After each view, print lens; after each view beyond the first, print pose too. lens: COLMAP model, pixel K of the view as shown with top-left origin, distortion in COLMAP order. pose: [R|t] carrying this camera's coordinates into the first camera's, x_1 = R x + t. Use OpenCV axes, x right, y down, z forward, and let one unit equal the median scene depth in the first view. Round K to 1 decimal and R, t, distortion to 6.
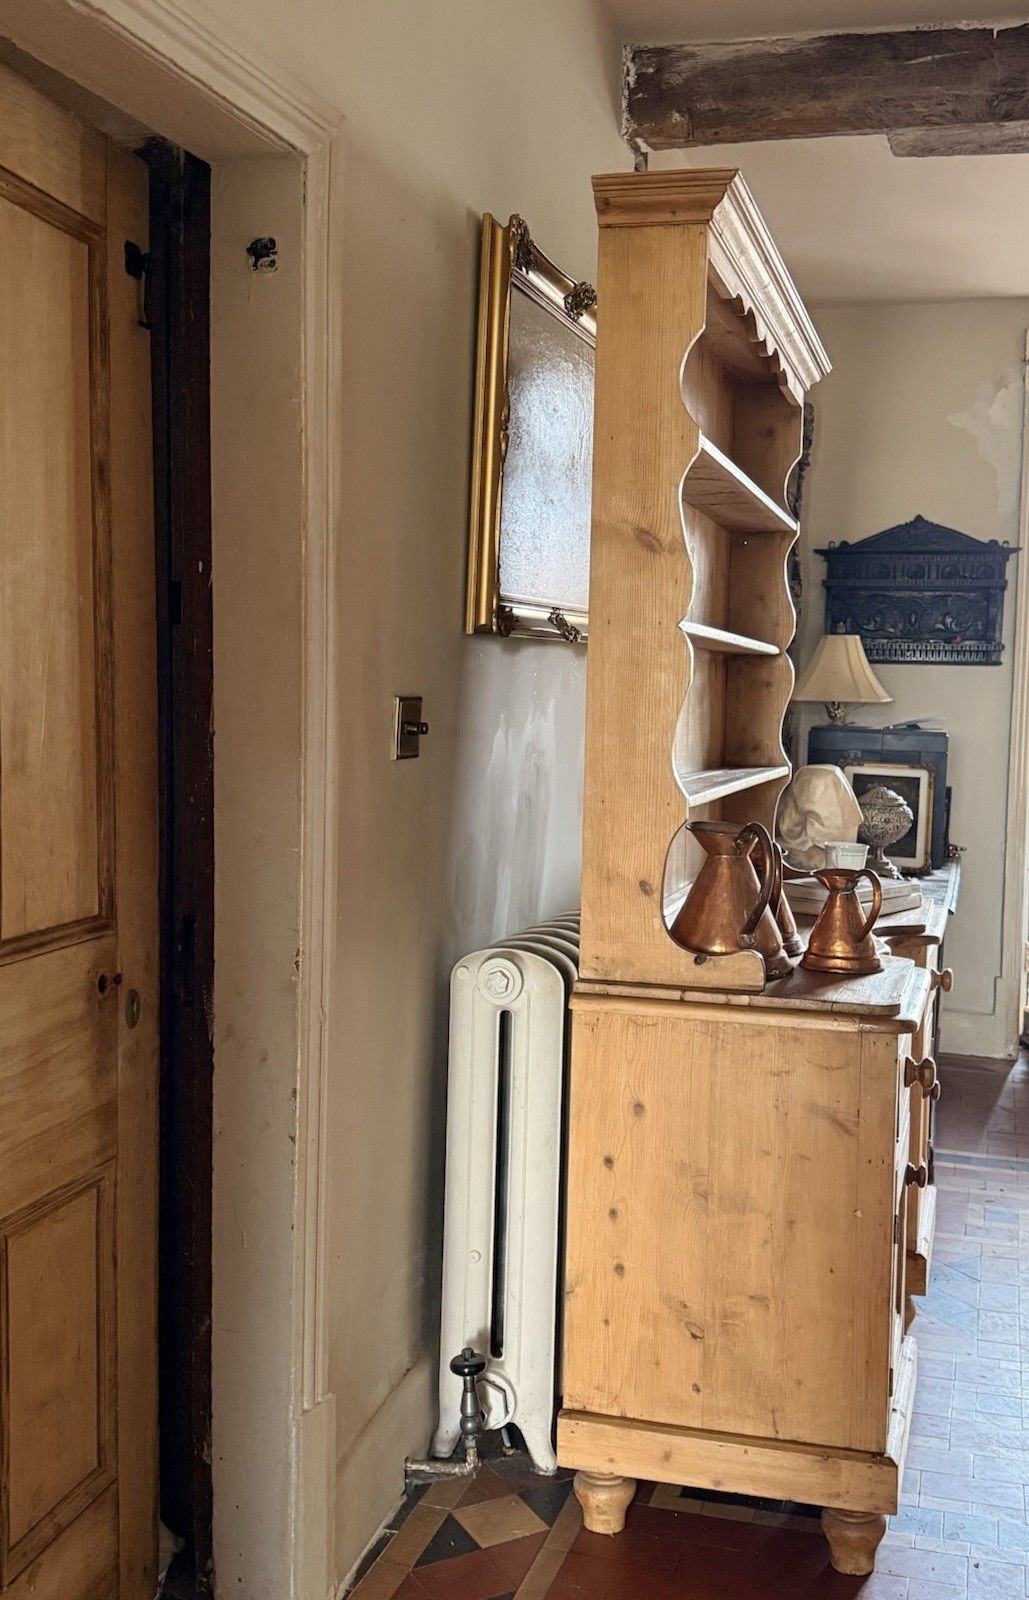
lens RADIAL K [[1550.0, 0, 517.3], [0, 1550.0, 794.3], [0, 0, 1]] dist [0.081175, 0.000000]
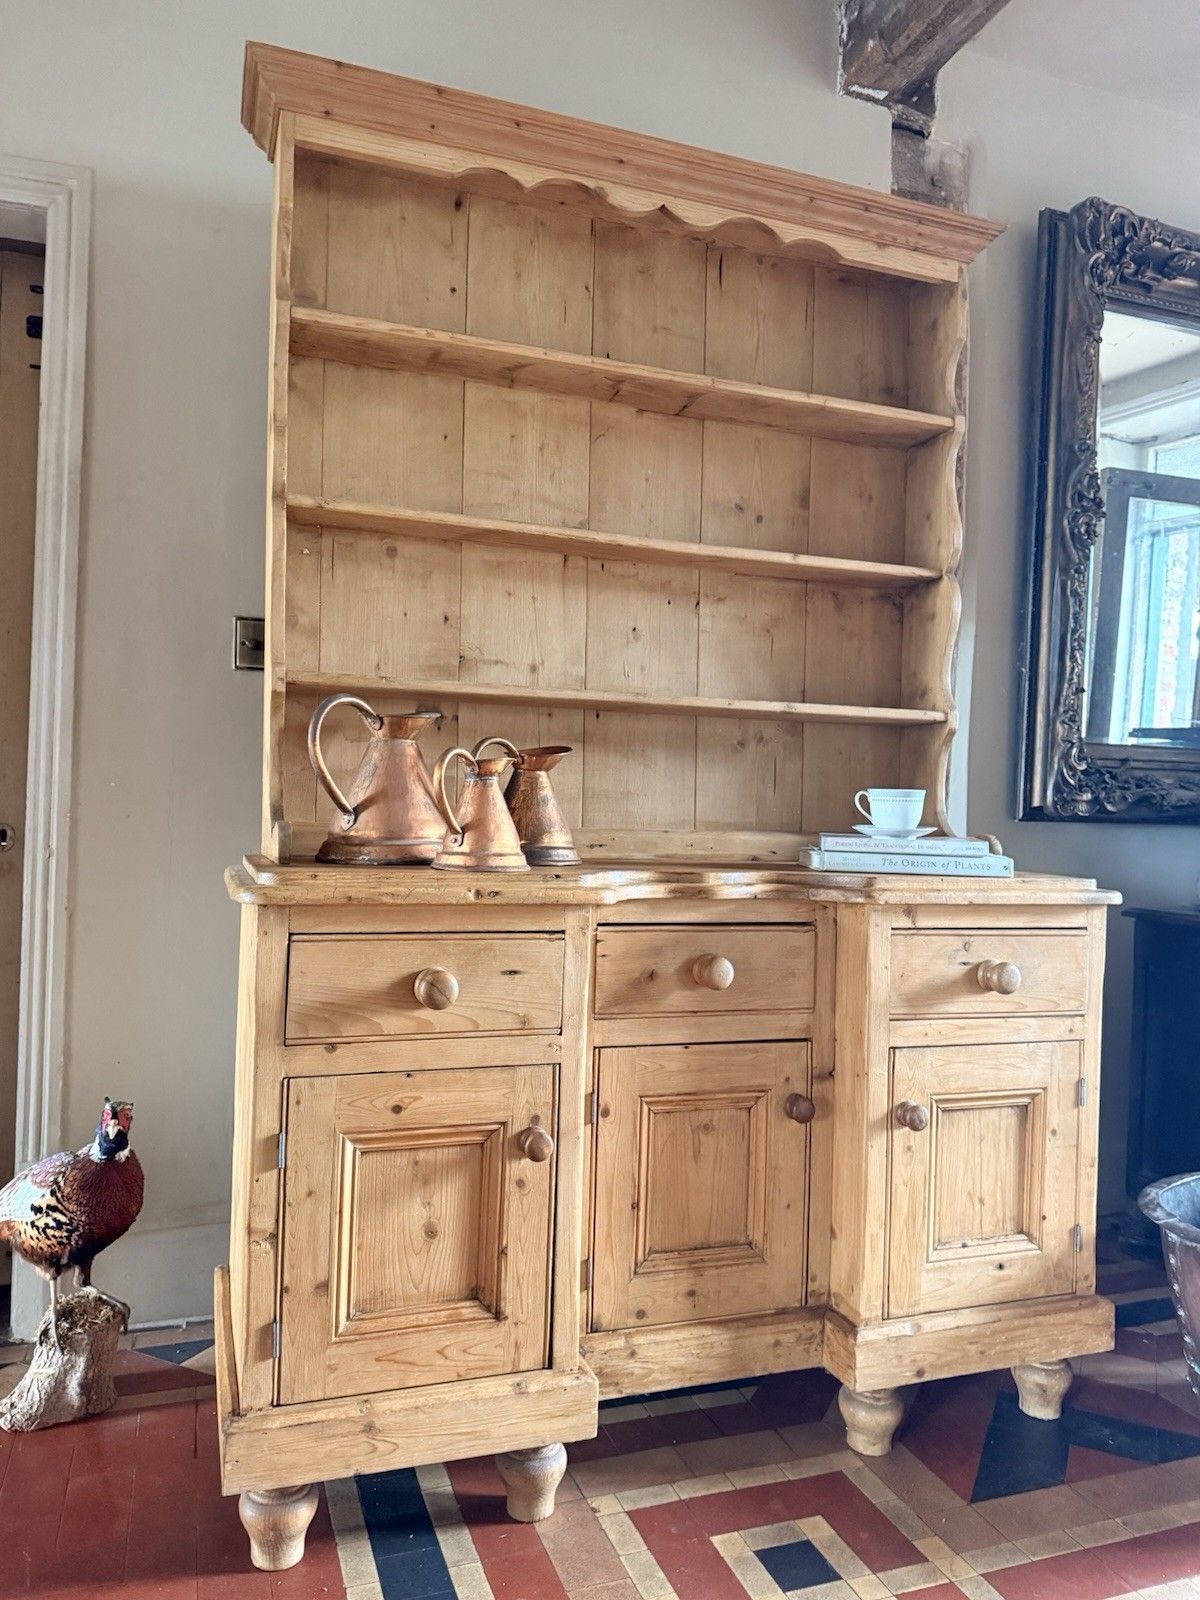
lens RADIAL K [[1142.1, 0, 596.5], [0, 1142.1, 797.1], [0, 0, 1]] dist [0.028581, -0.045473]
pose [[0.549727, -0.017671, -0.835158, 0.575783], [-0.077556, 0.994378, -0.072090, 0.084066], [0.831737, 0.104402, 0.545266, 0.525919]]
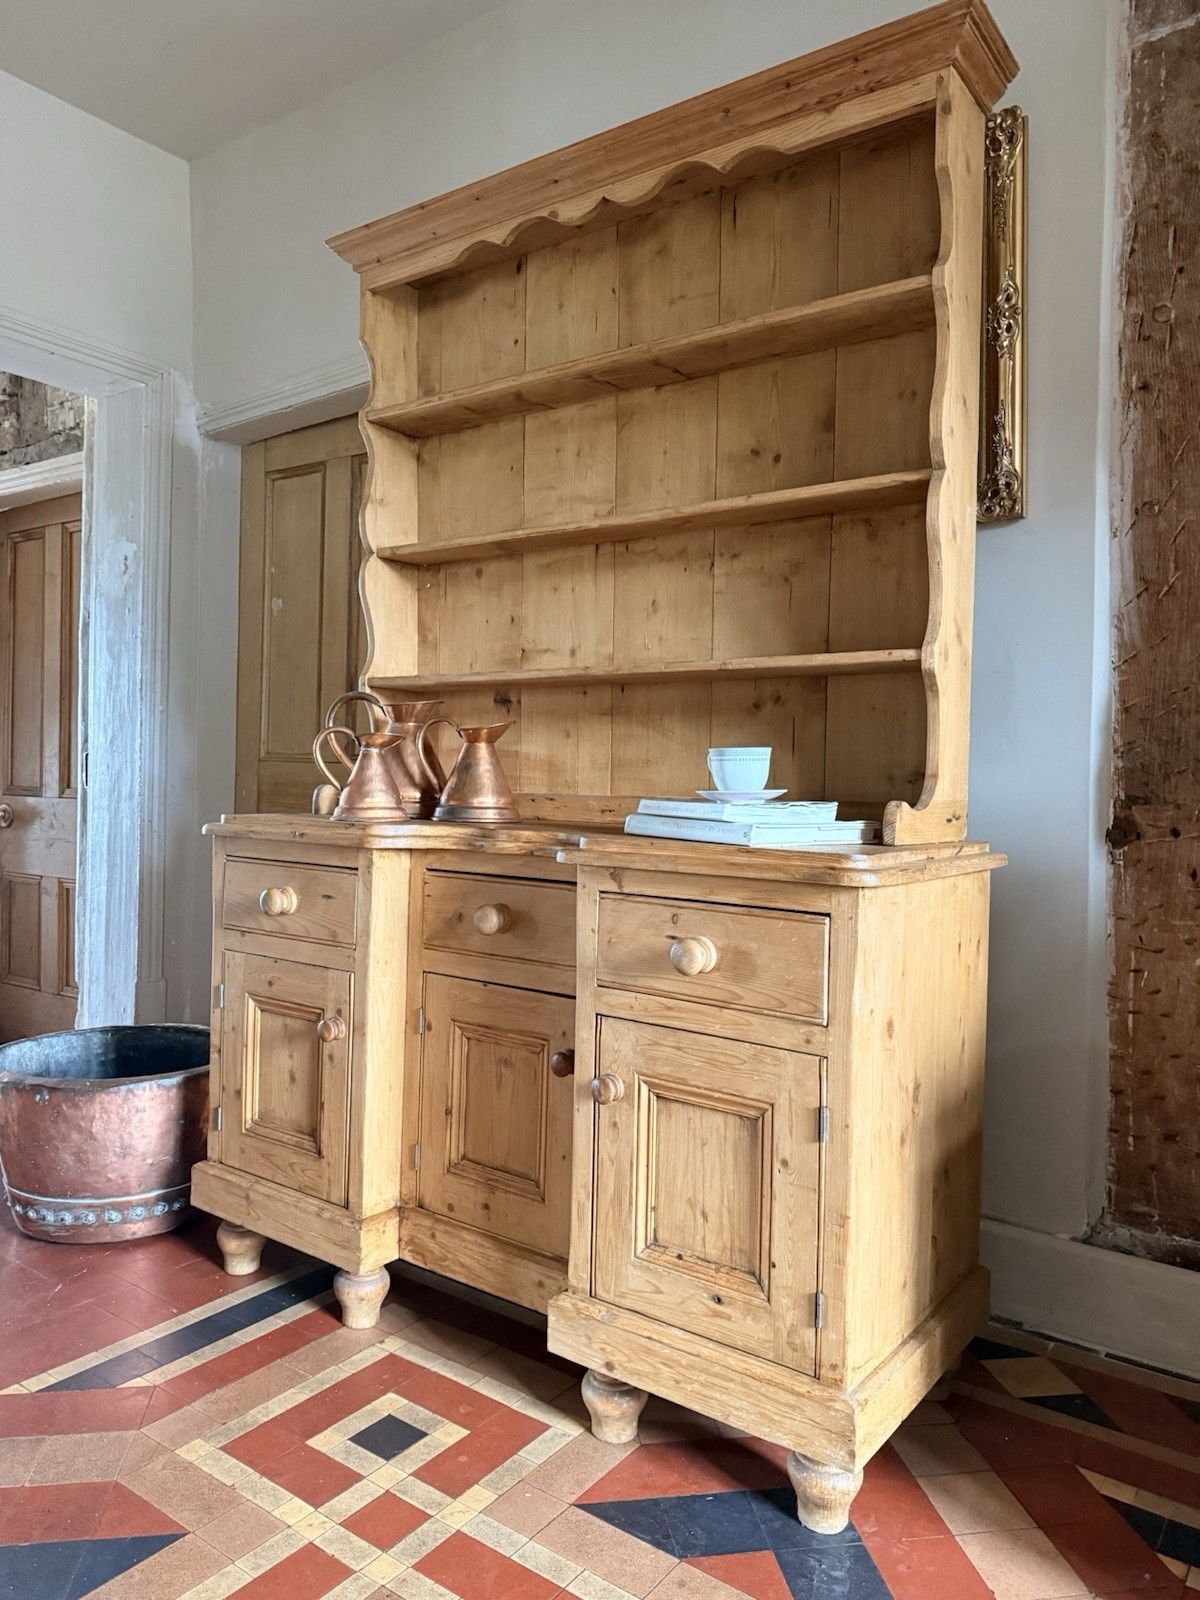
lens RADIAL K [[1142.1, 0, 590.8], [0, 1142.1, 800.8], [0, 0, 1]] dist [0.028581, -0.045473]
pose [[-0.388896, -0.016214, -0.921139, 0.666652], [-0.101866, 0.994471, 0.025502, 0.047126], [0.915633, 0.103750, -0.388397, 1.069338]]
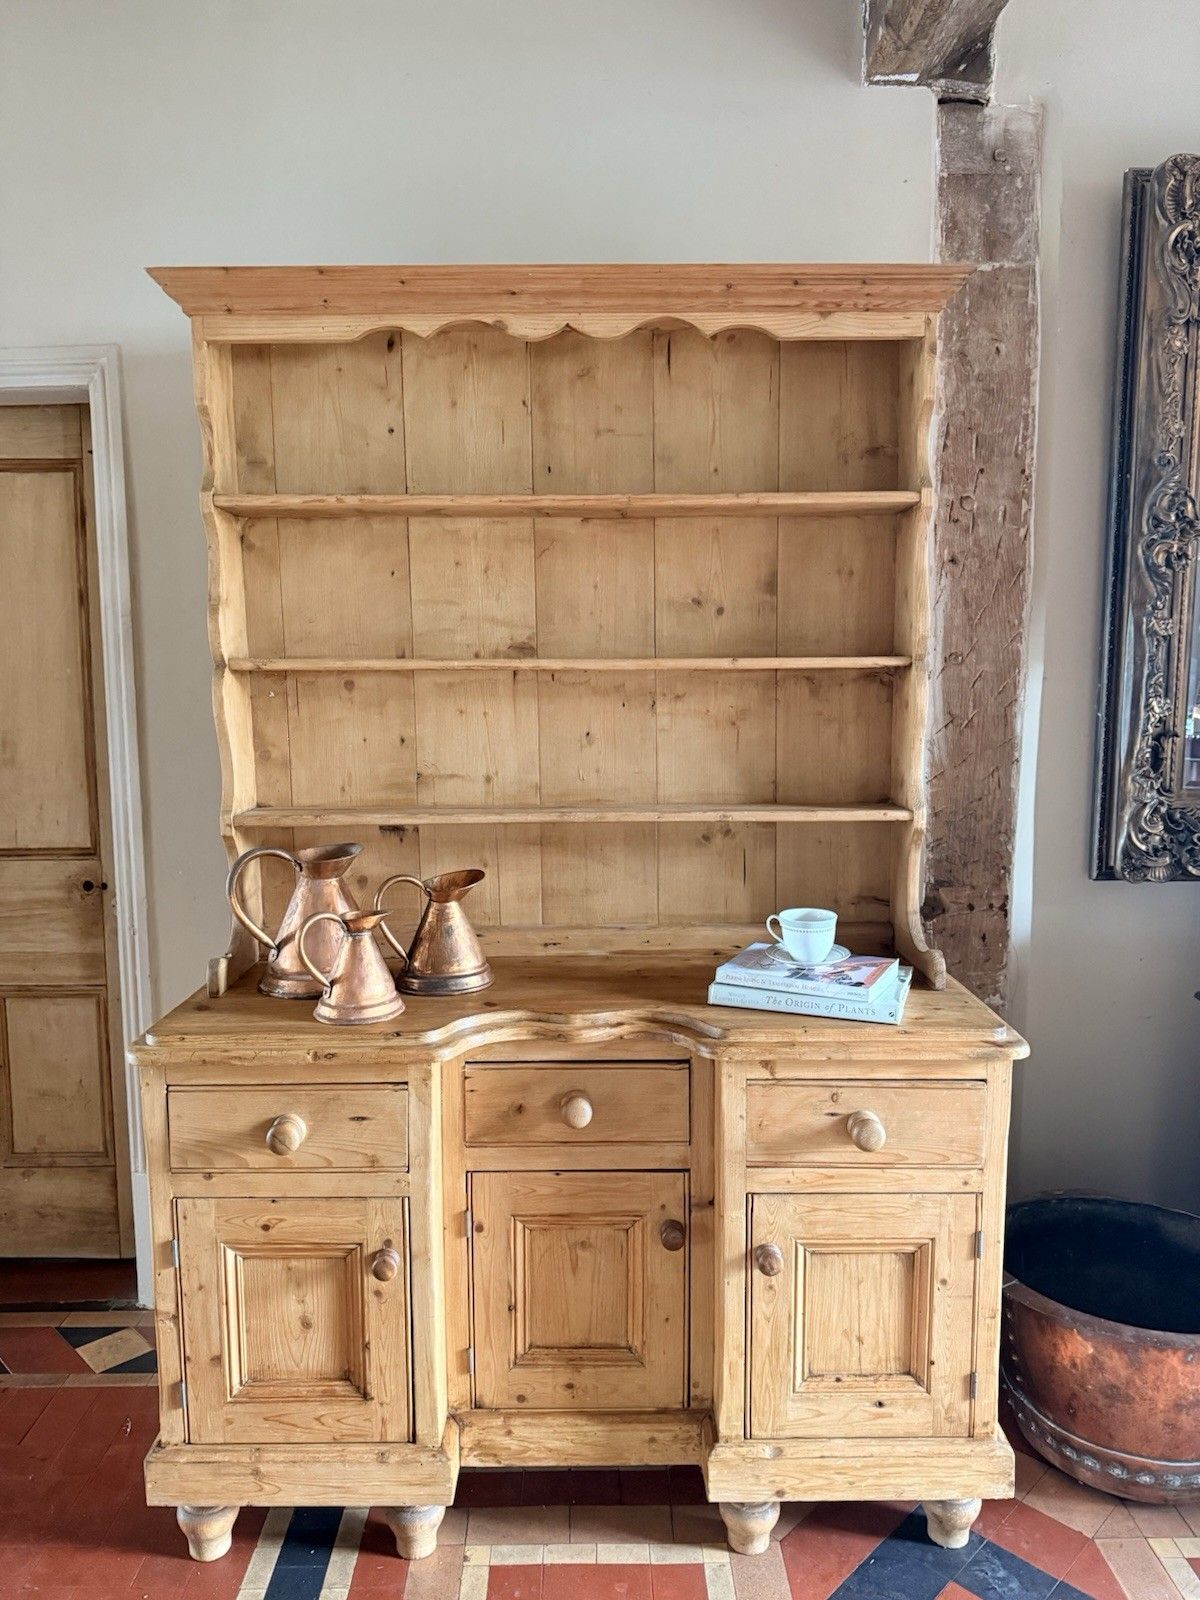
lens RADIAL K [[1142.1, 0, 598.1], [0, 1142.1, 800.0], [0, 0, 1]] dist [0.028581, -0.045473]
pose [[0.244144, 0.084136, -0.966082, 0.685857], [-0.060663, 0.995603, 0.071376, -0.054831], [0.967840, 0.041179, 0.248175, 0.710422]]
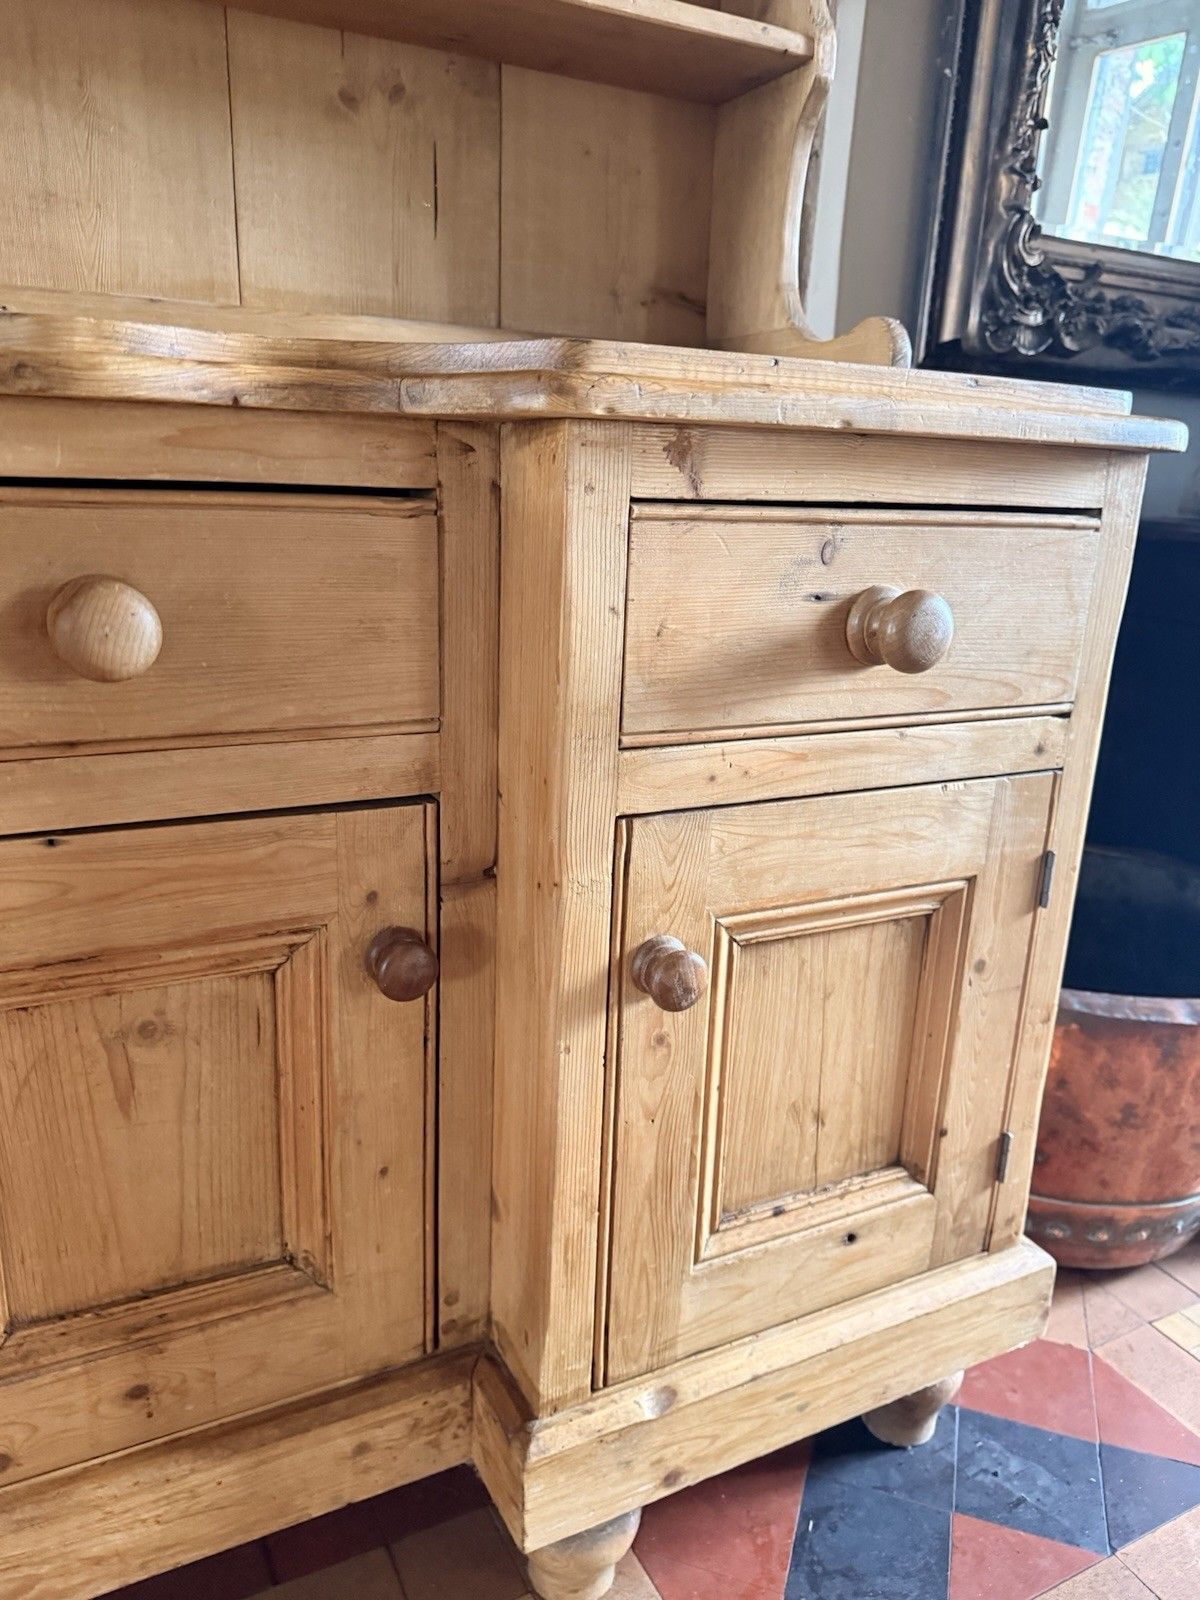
lens RADIAL K [[1142.1, 0, 599.0], [0, 1142.1, 802.3], [0, 0, 1]] dist [0.028581, -0.045473]
pose [[0.653901, 0.207949, -0.727441, 0.372341], [-0.076413, 0.974722, 0.209949, 0.103515], [0.752711, -0.081700, 0.653262, 0.778371]]
